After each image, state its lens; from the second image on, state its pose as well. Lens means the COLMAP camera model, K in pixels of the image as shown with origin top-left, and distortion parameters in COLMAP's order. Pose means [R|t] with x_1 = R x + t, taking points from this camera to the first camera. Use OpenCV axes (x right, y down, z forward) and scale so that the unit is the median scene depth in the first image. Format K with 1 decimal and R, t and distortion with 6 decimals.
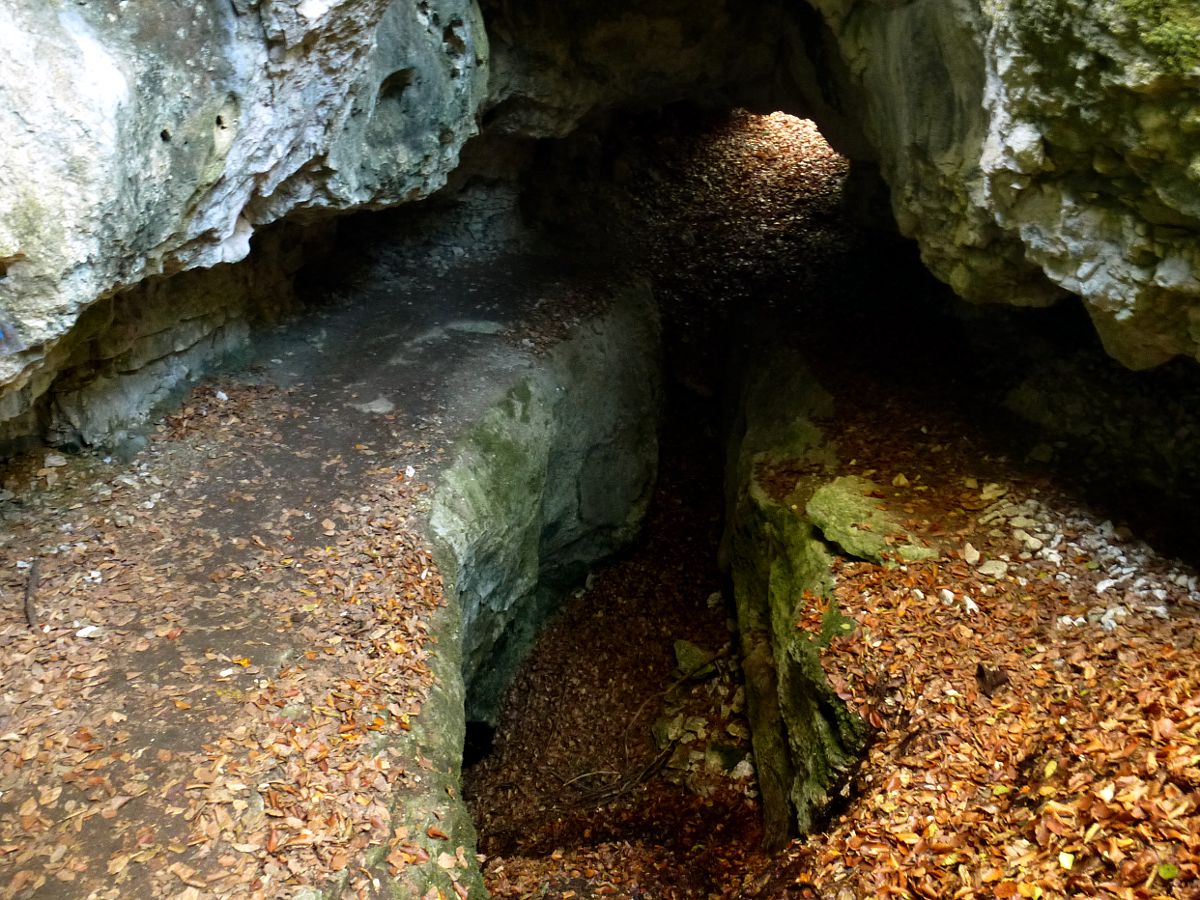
lens RADIAL K [[841.3, 0, 599.5], [0, 841.3, 449.8], [0, 0, 1]] dist [-0.042341, -0.000601]
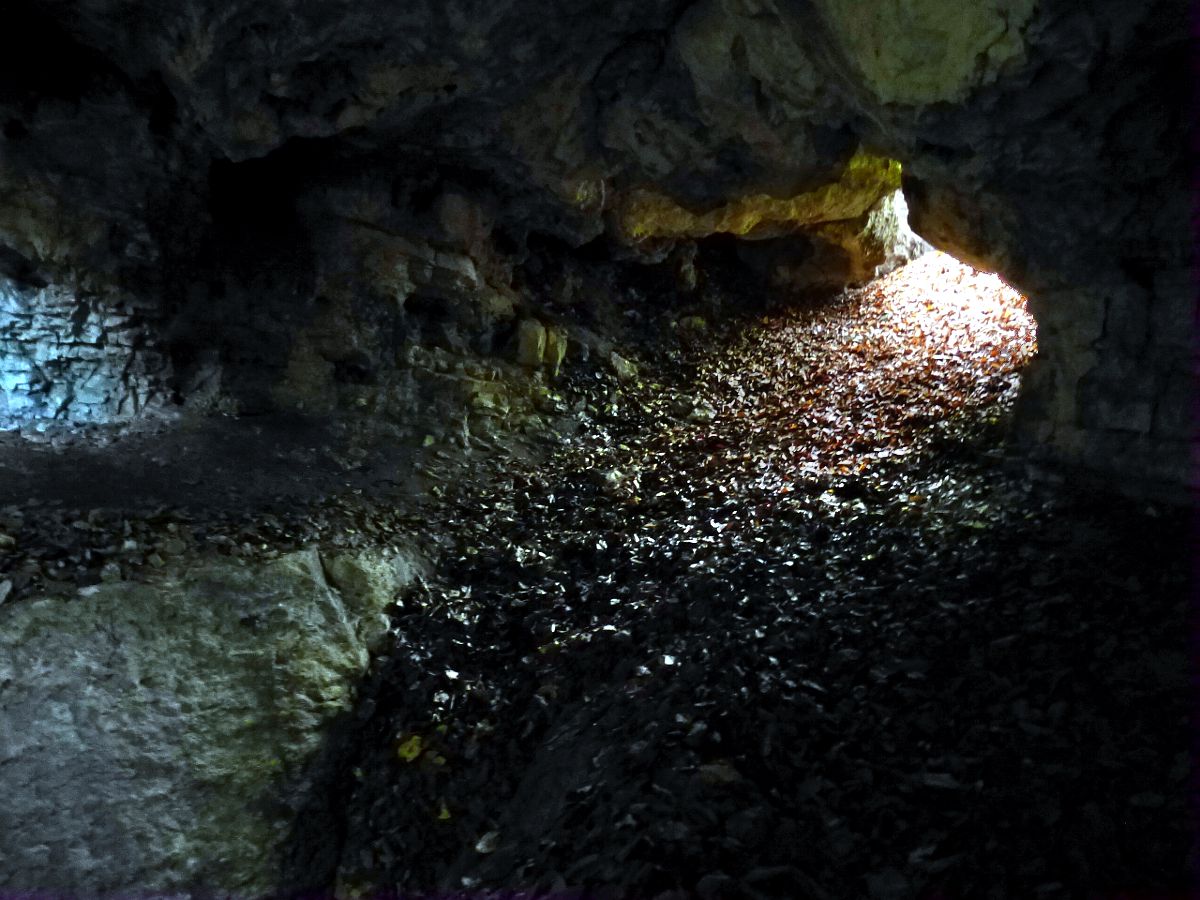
lens RADIAL K [[841.3, 0, 600.8], [0, 841.3, 449.1], [0, 0, 1]] dist [-0.042341, -0.000601]
pose [[0.955772, 0.070349, -0.285572, 0.204149], [-0.163551, 0.934127, -0.317267, -0.120844], [0.244441, 0.349940, 0.904317, 0.568987]]
